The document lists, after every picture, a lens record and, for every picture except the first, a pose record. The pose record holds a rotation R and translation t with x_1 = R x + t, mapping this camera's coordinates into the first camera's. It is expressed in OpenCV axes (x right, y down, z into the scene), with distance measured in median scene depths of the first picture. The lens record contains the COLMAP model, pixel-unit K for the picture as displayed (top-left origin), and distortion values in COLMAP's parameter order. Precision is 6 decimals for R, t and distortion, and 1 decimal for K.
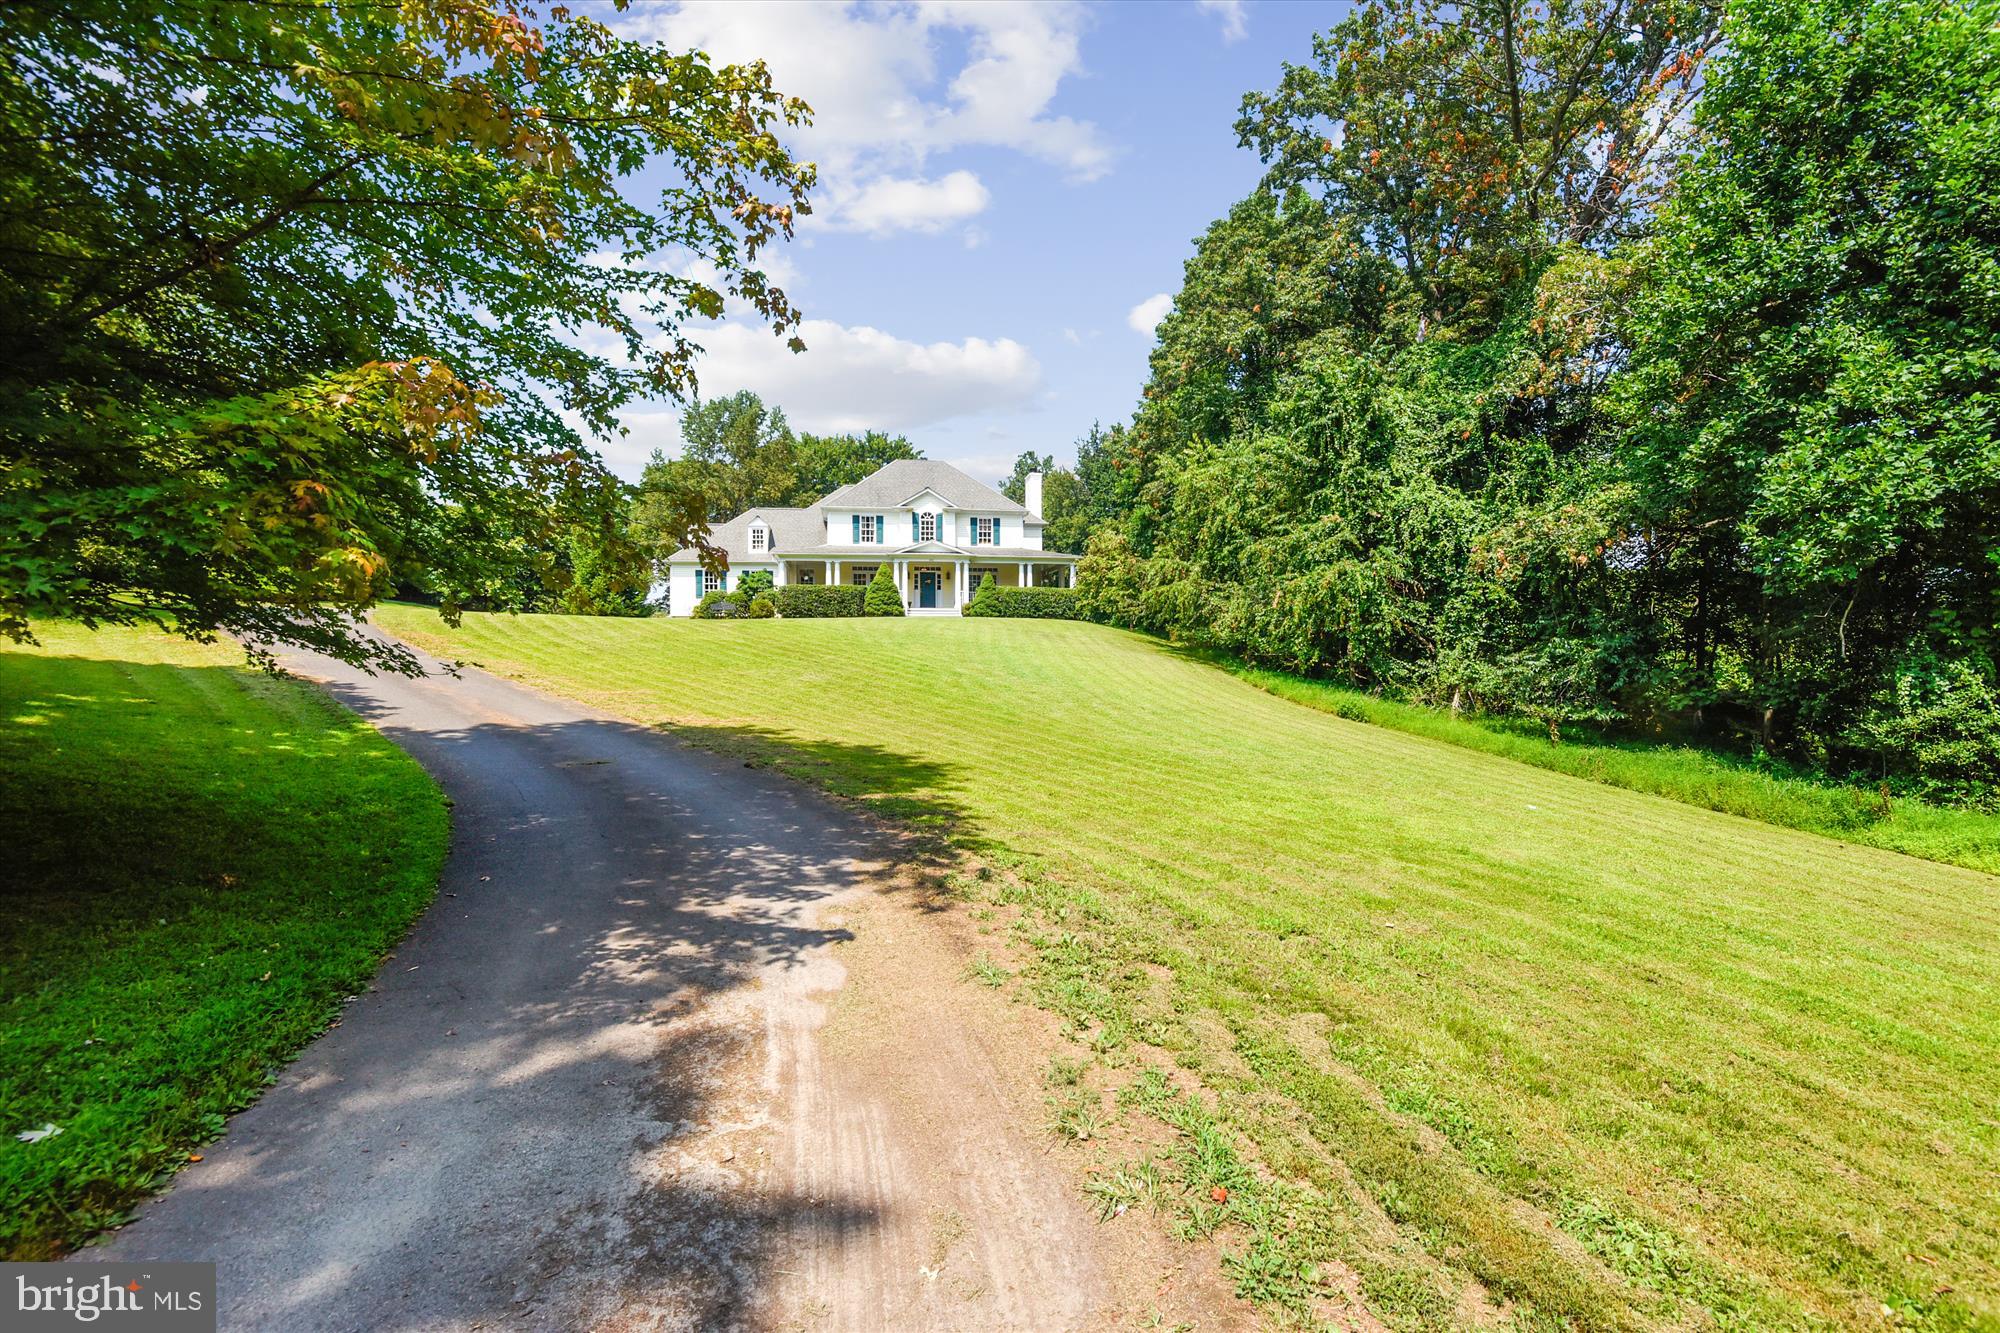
lens RADIAL K [[916.6, 0, 1000.0], [0, 916.6, 666.5], [0, 0, 1]] dist [-0.055322, -0.000096]
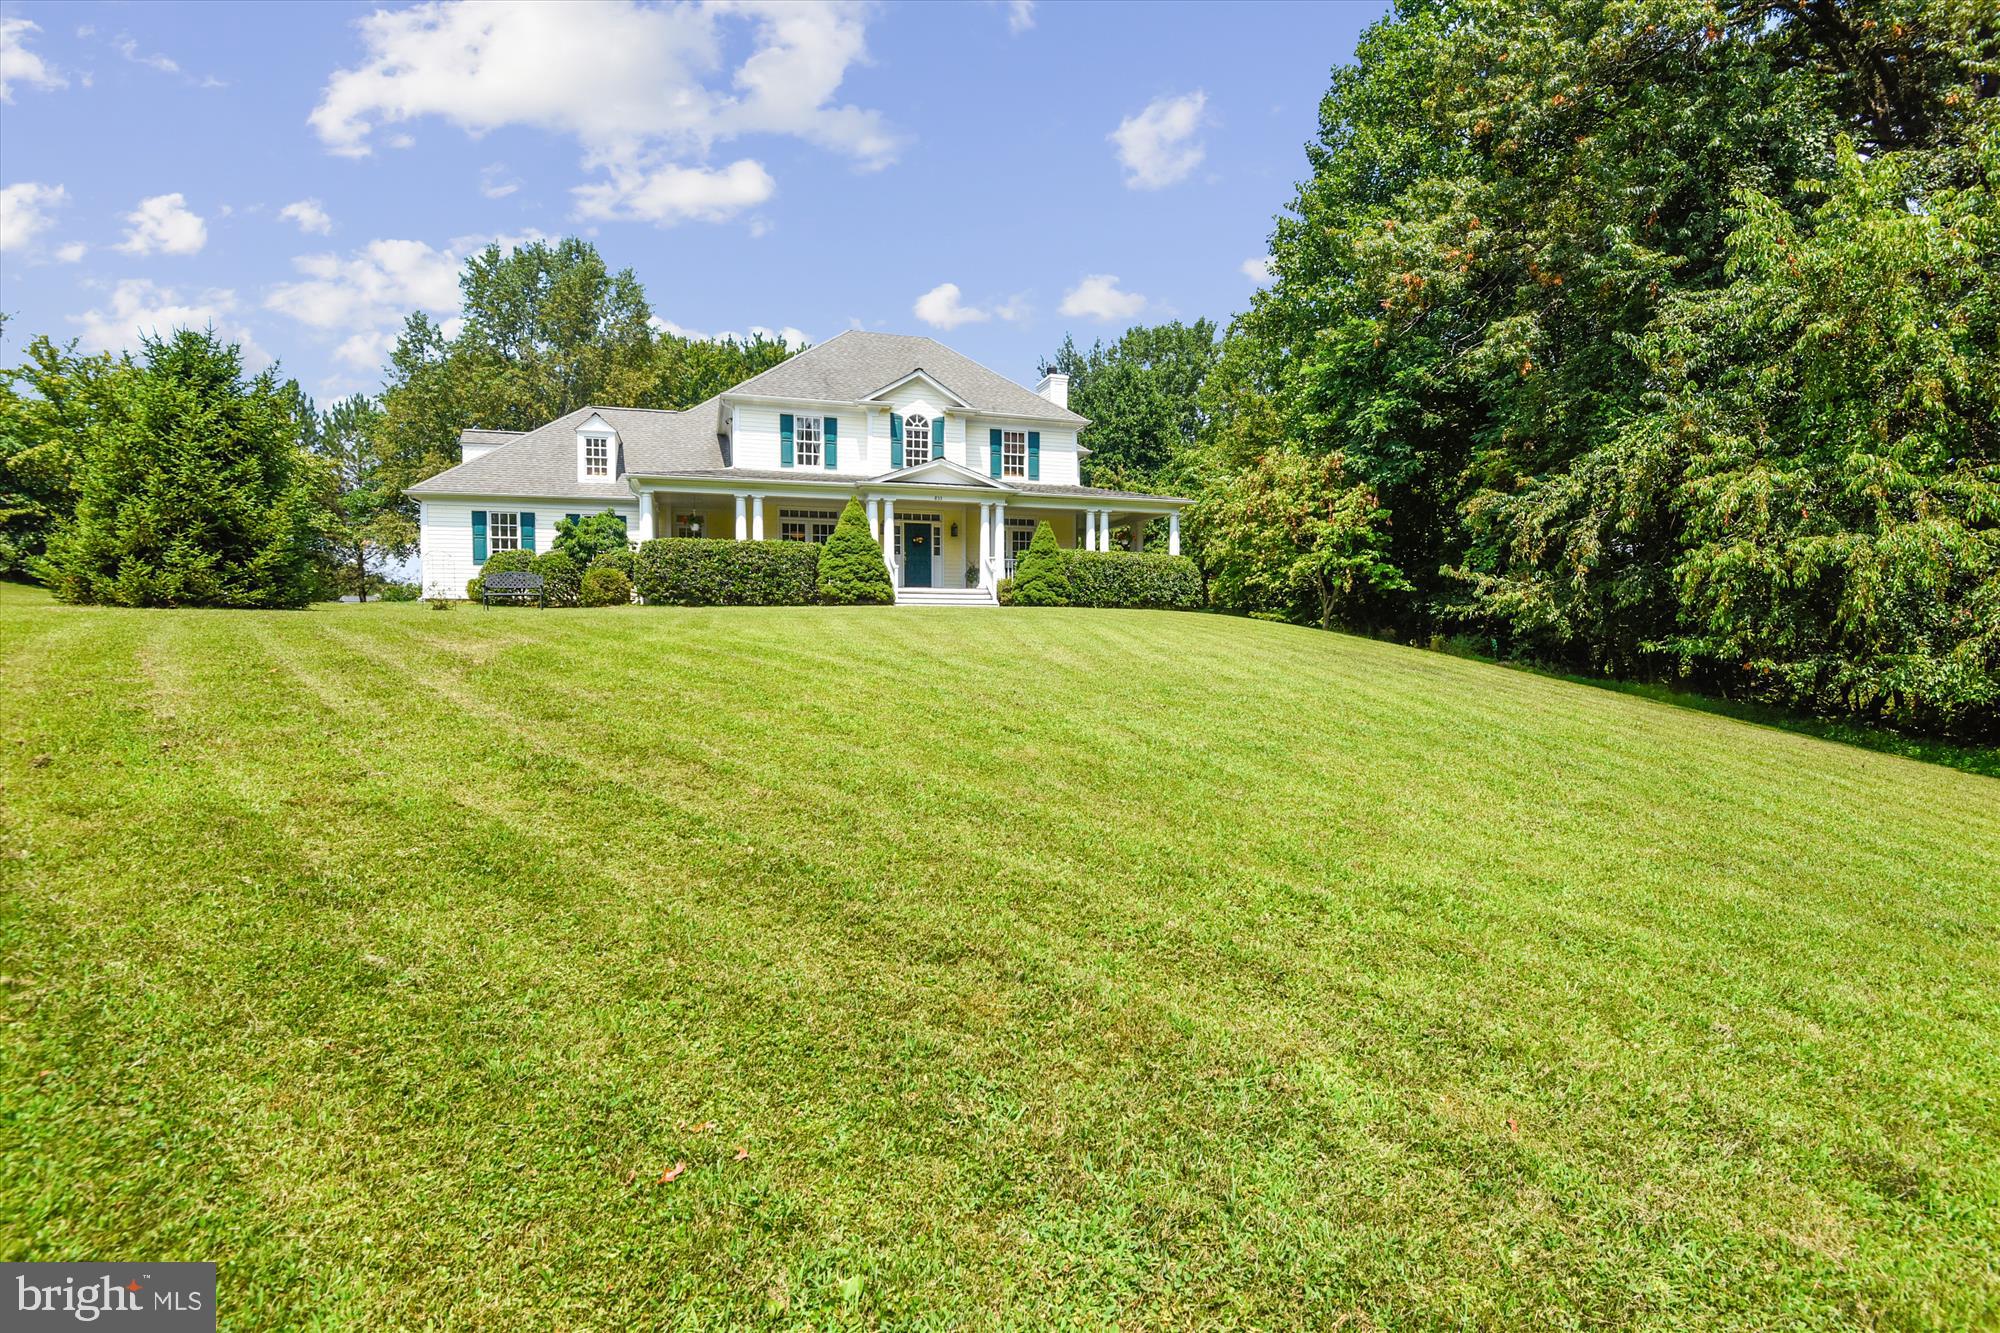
lens RADIAL K [[890.7, 0, 1000.0], [0, 890.7, 666.5], [0, 0, 1]] dist [-0.047466, -0.000378]
pose [[0.985688, -0.004922, 0.168506, -0.127986], [0.000381, 0.999636, 0.026970, -0.032028], [-0.168578, -0.026519, 0.985332, 0.480978]]
